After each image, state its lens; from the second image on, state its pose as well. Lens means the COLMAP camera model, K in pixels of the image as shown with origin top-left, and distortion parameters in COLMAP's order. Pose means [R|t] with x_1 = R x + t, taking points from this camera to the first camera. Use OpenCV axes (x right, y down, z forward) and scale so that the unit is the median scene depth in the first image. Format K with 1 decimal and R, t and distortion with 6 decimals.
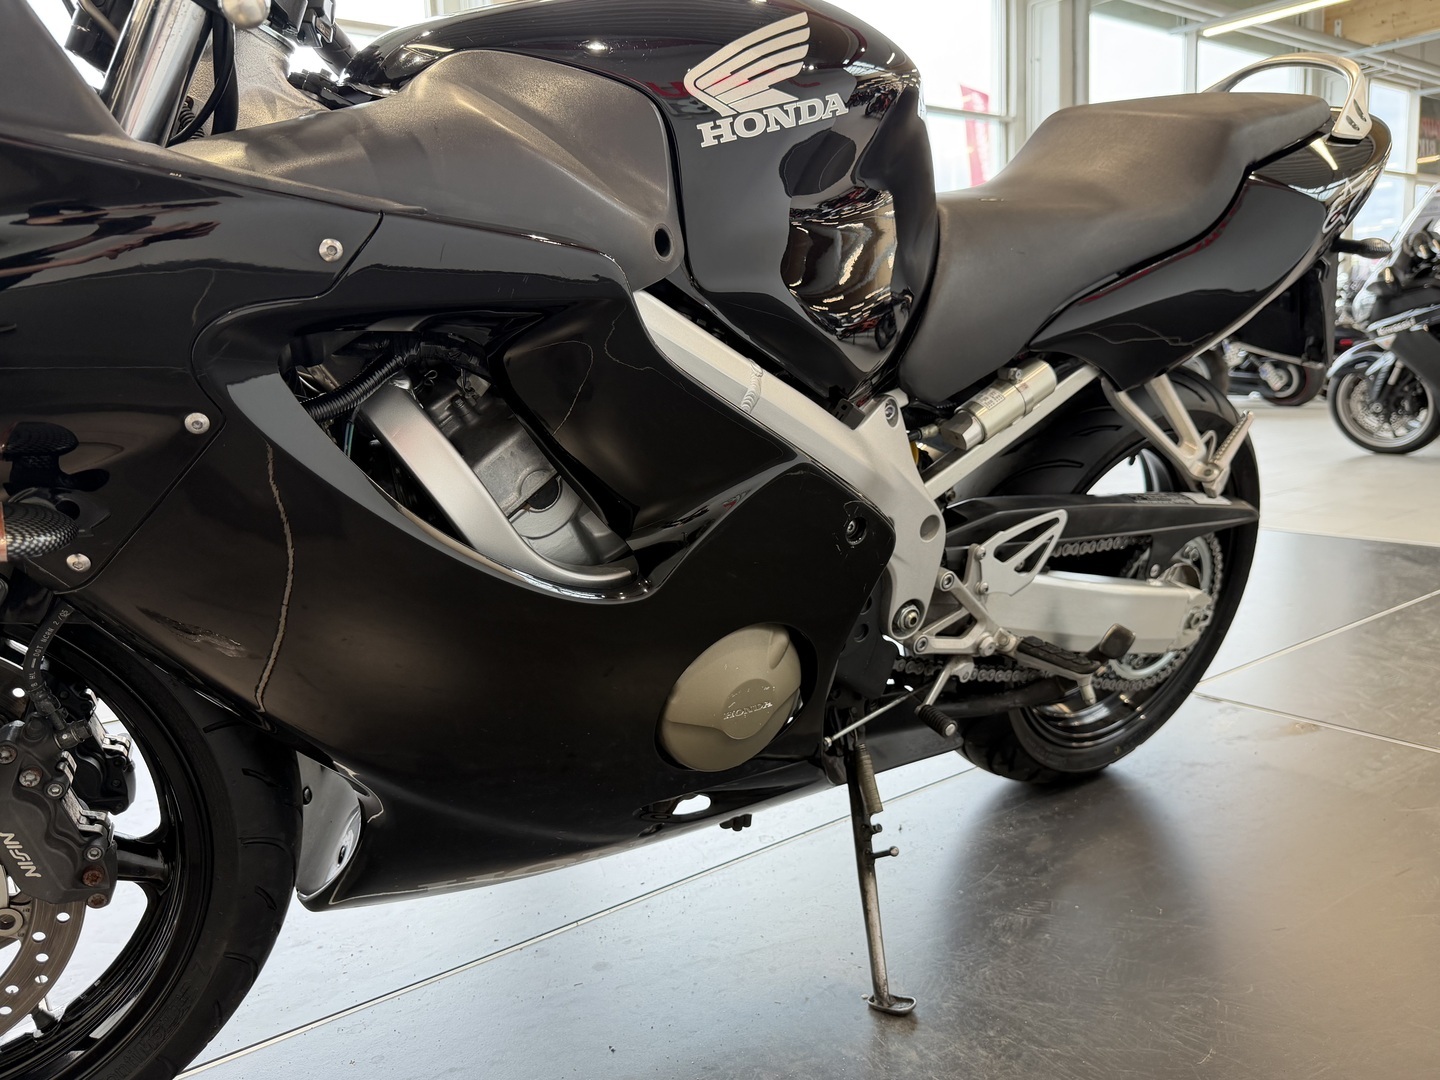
lens RADIAL K [[1092.1, 0, 726.8], [0, 1092.1, 537.0], [0, 0, 1]] dist [0.155024, -0.270463]
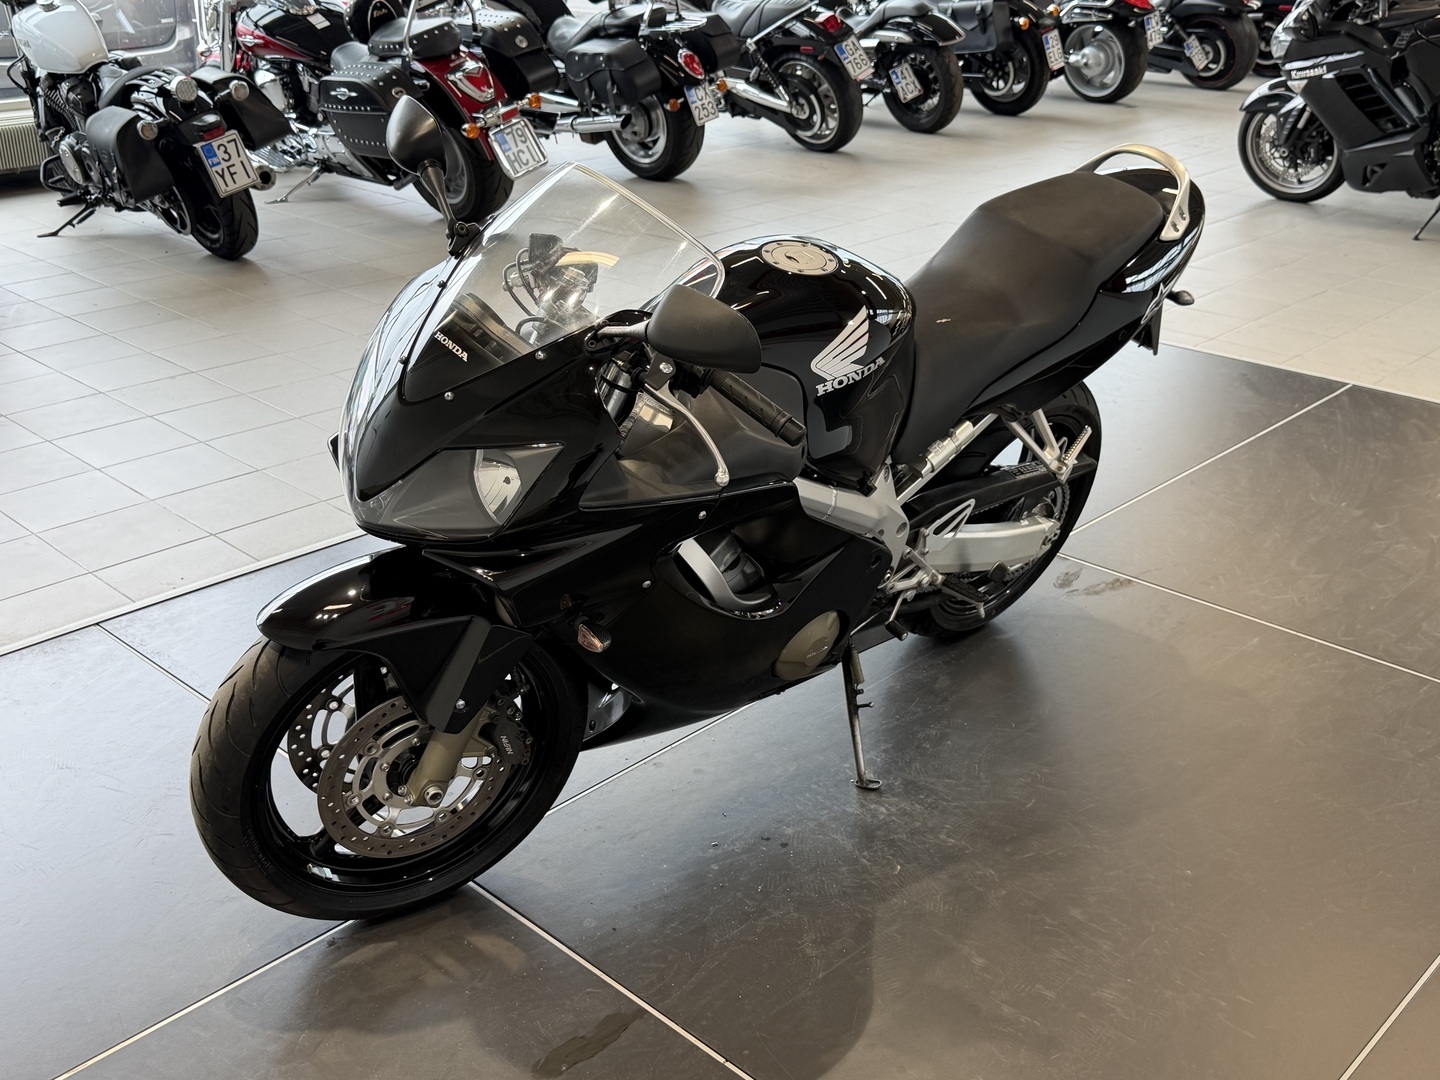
lens RADIAL K [[1511.5, 0, 780.8], [0, 1511.5, 544.9], [0, 0, 1]] dist [0.359159, -1.123577]
pose [[0.980678, -0.019270, 0.194678, -0.398033], [-0.030441, 0.967984, 0.249159, -0.489644], [-0.193247, -0.250271, 0.948694, -1.052845]]
